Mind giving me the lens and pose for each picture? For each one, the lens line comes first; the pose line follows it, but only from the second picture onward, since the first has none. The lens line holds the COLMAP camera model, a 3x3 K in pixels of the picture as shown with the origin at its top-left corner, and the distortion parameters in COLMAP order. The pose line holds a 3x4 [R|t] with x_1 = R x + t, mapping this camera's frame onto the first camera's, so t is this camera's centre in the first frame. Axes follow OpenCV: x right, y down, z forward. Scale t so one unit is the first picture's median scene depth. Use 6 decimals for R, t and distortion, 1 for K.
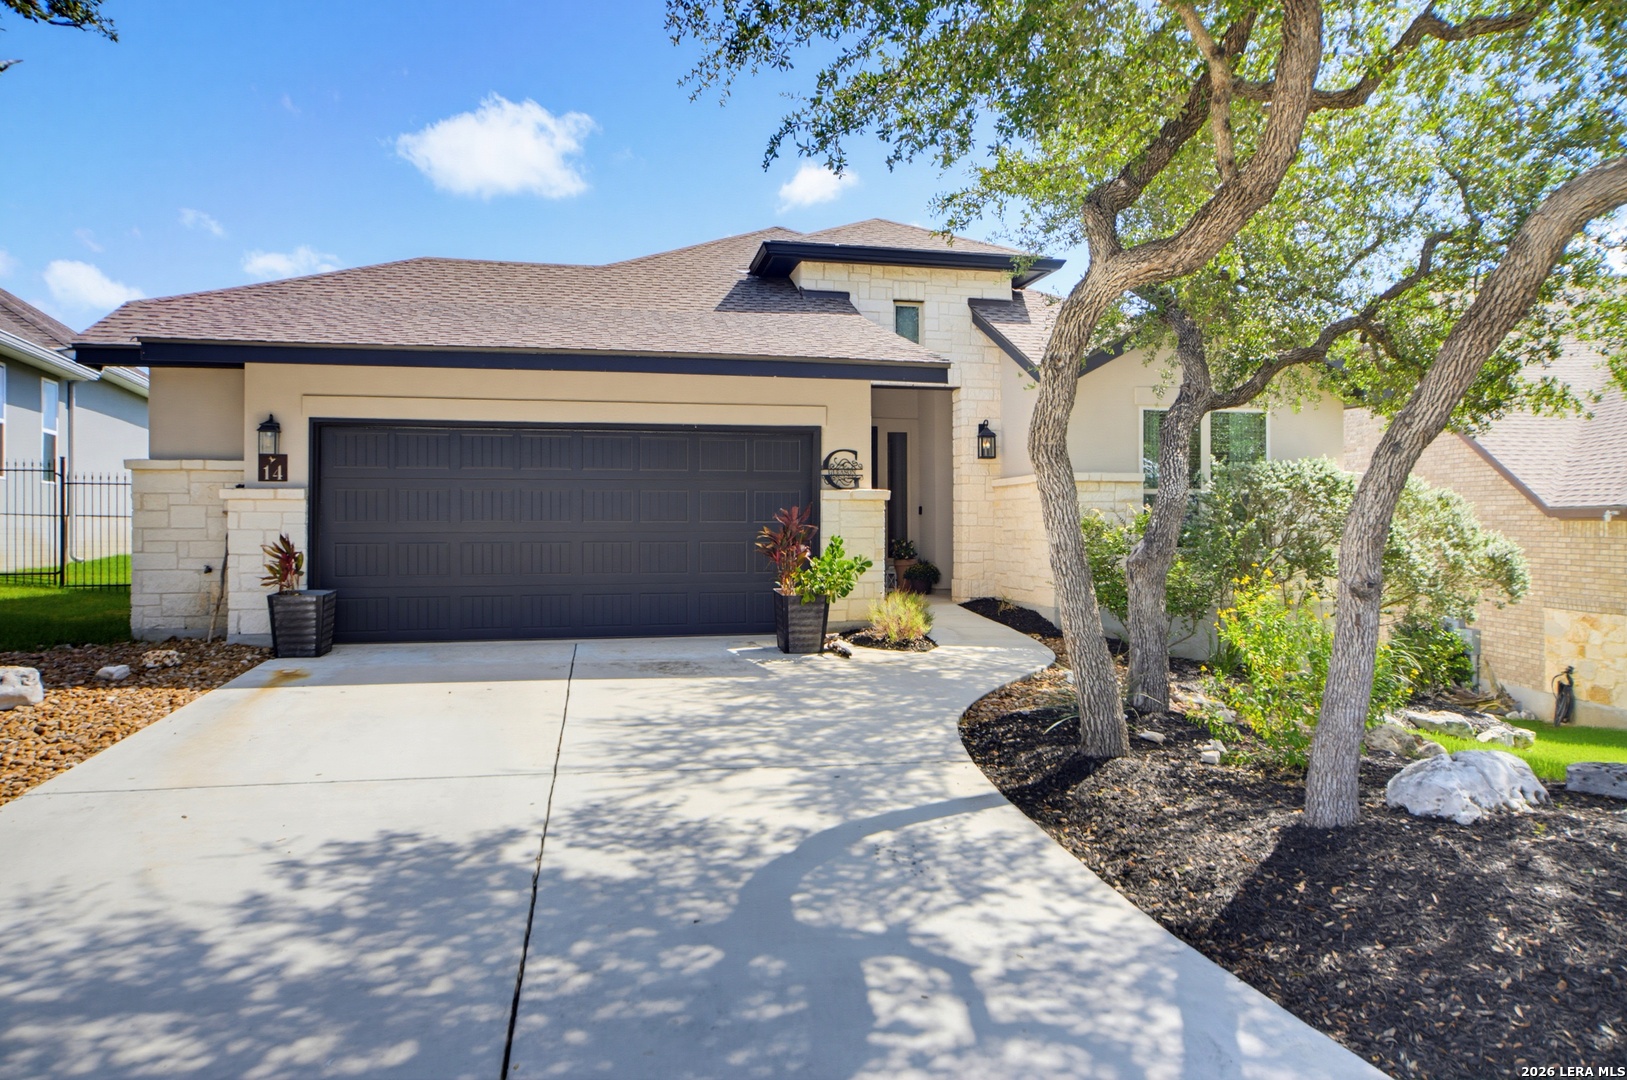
lens RADIAL K [[1035.7, 0, 813.5], [0, 1035.7, 540.0], [0, 0, 1]] dist [-0.000311, -0.000854]
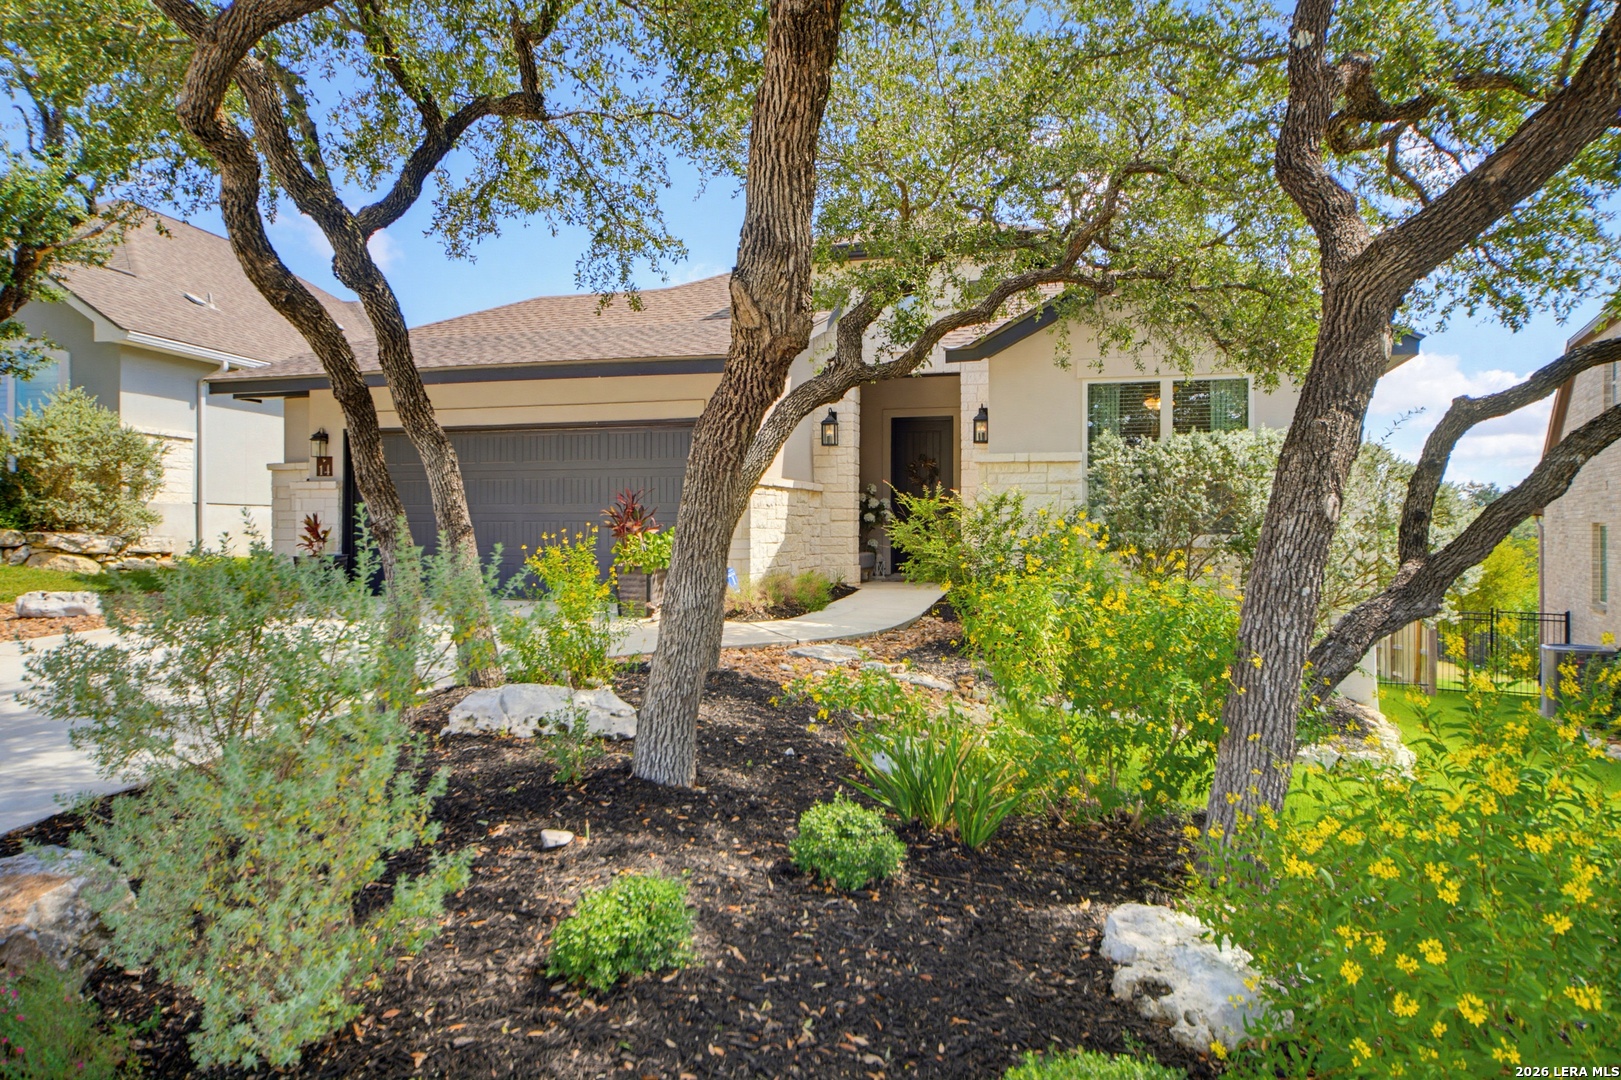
lens RADIAL K [[1031.9, 0, 810.5], [0, 1031.9, 540.0], [0, 0, 1]] dist [-0.000311, -0.000854]
pose [[0.873881, 0.006741, -0.486093, 0.525354], [-0.012392, 0.999888, -0.008412, 0.023511], [0.485982, 0.013374, 0.873866, 0.086884]]
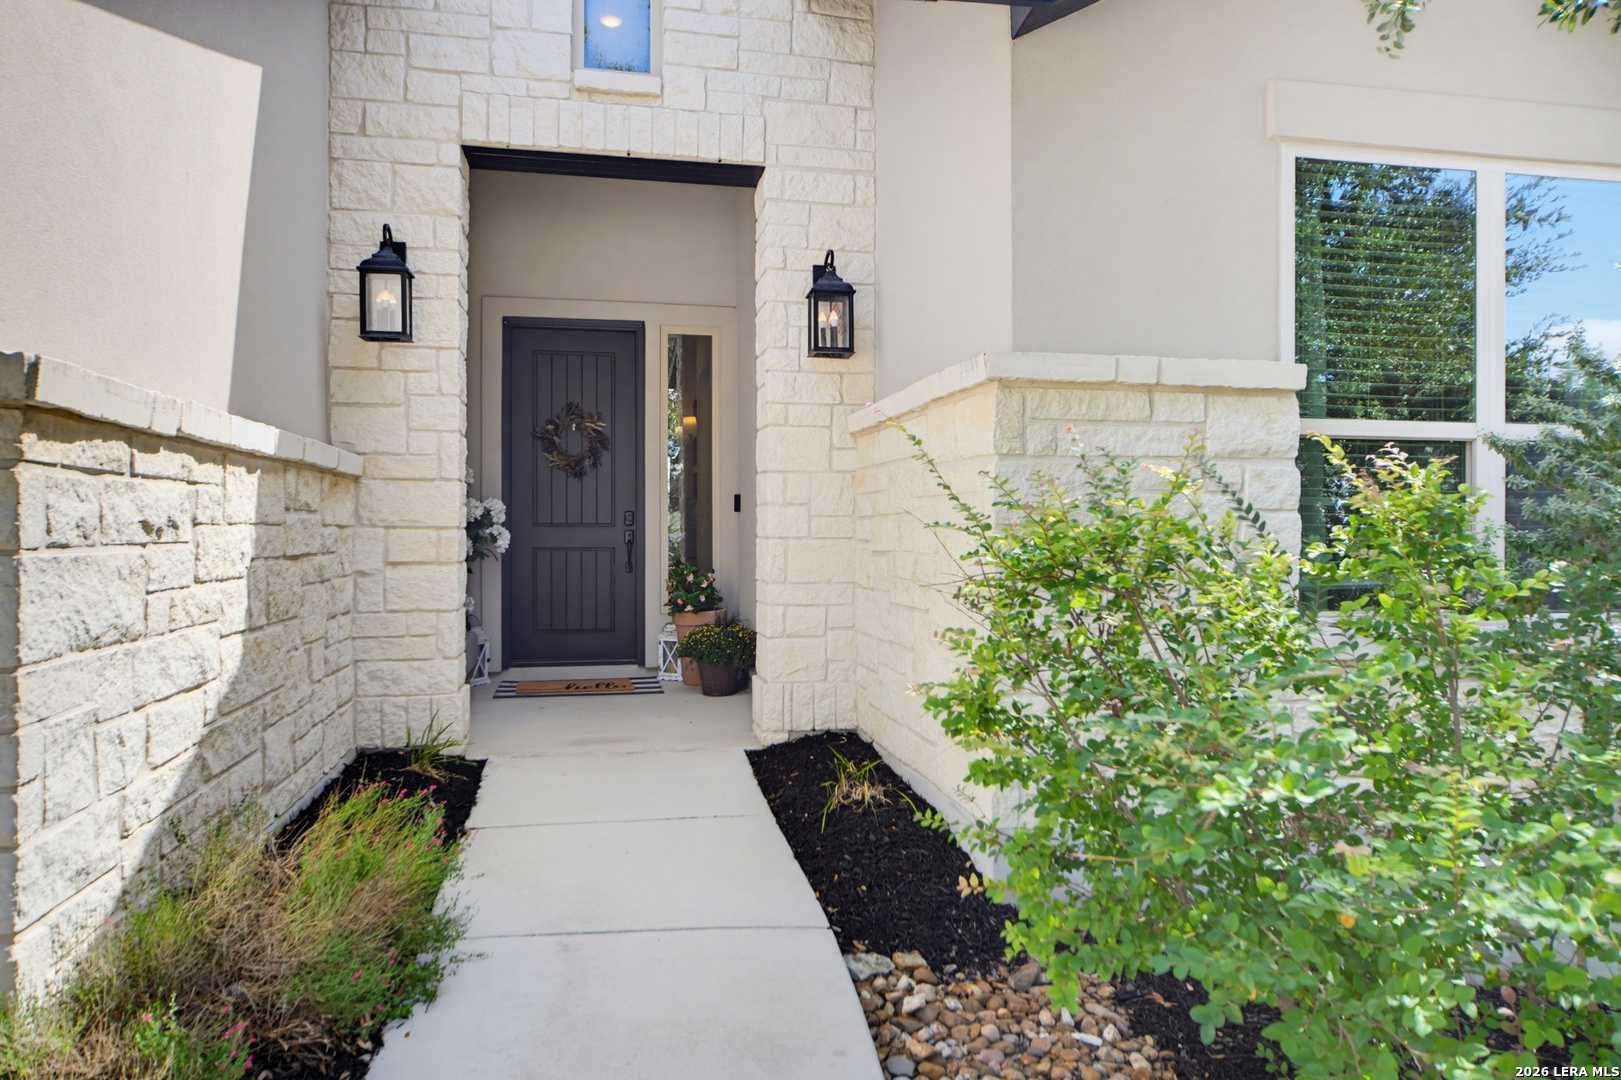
lens RADIAL K [[1031.9, 0, 810.5], [0, 1031.9, 540.0], [0, 0, 1]] dist [-0.000311, -0.000854]
pose [[0.999786, 0.005447, -0.019943, 0.177671], [-0.005570, 0.999966, -0.006125, -0.011648], [0.019909, 0.006235, 0.999782, 0.671811]]
